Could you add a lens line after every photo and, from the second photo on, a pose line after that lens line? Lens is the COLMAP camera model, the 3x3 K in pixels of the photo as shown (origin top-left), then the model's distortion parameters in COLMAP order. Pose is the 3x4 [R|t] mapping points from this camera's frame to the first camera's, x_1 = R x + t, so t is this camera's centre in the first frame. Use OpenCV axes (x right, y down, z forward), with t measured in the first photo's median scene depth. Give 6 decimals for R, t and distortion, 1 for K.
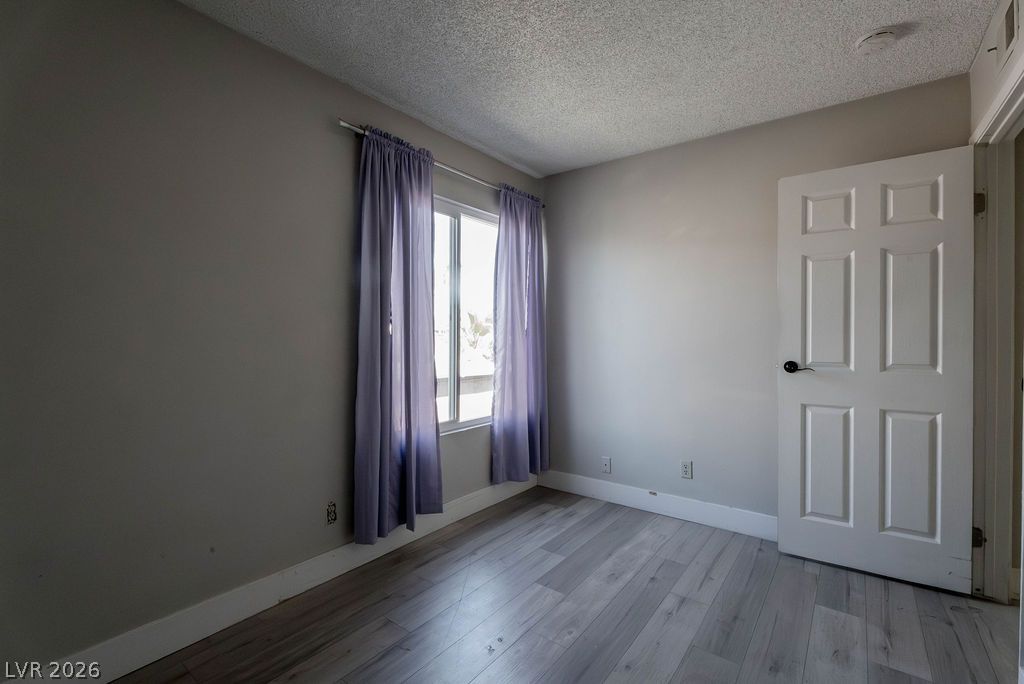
lens RADIAL K [[455.6, 0, 507.6], [0, 455.6, 357.2], [0, 0, 1]] dist [0.001285, 0.000159]
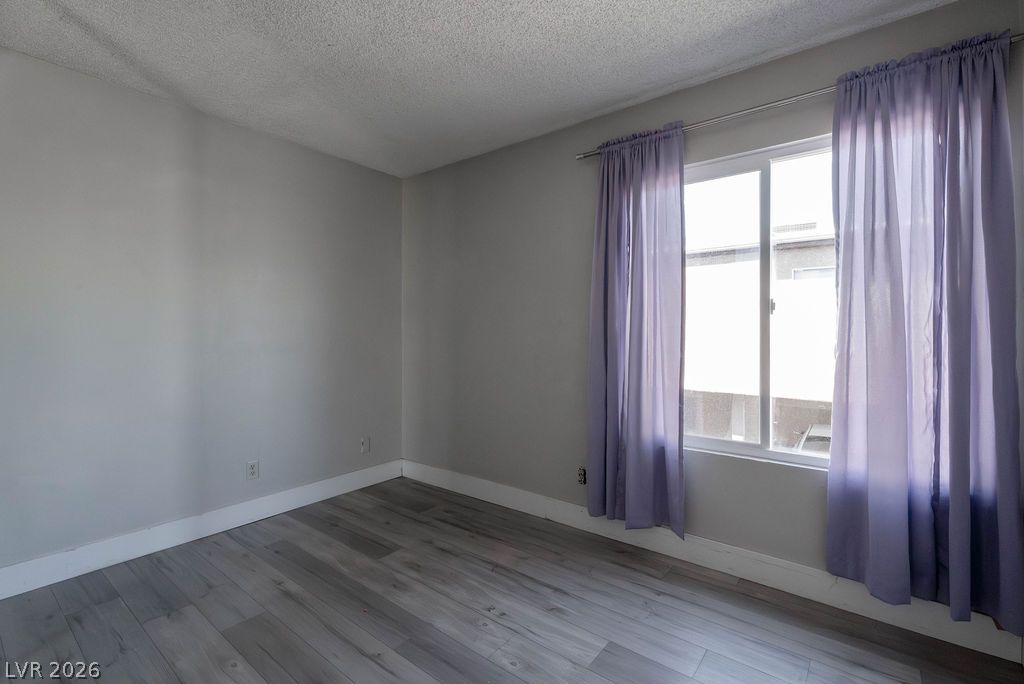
lens RADIAL K [[468.6, 0, 512.0], [0, 468.6, 342.0], [0, 0, 1]] dist [-0.002099, -0.000365]
pose [[-0.020363, 0.026892, -0.999431, 0.782494], [-0.044968, 0.998602, 0.027786, -0.036662], [0.998781, 0.045508, -0.019125, 0.746554]]
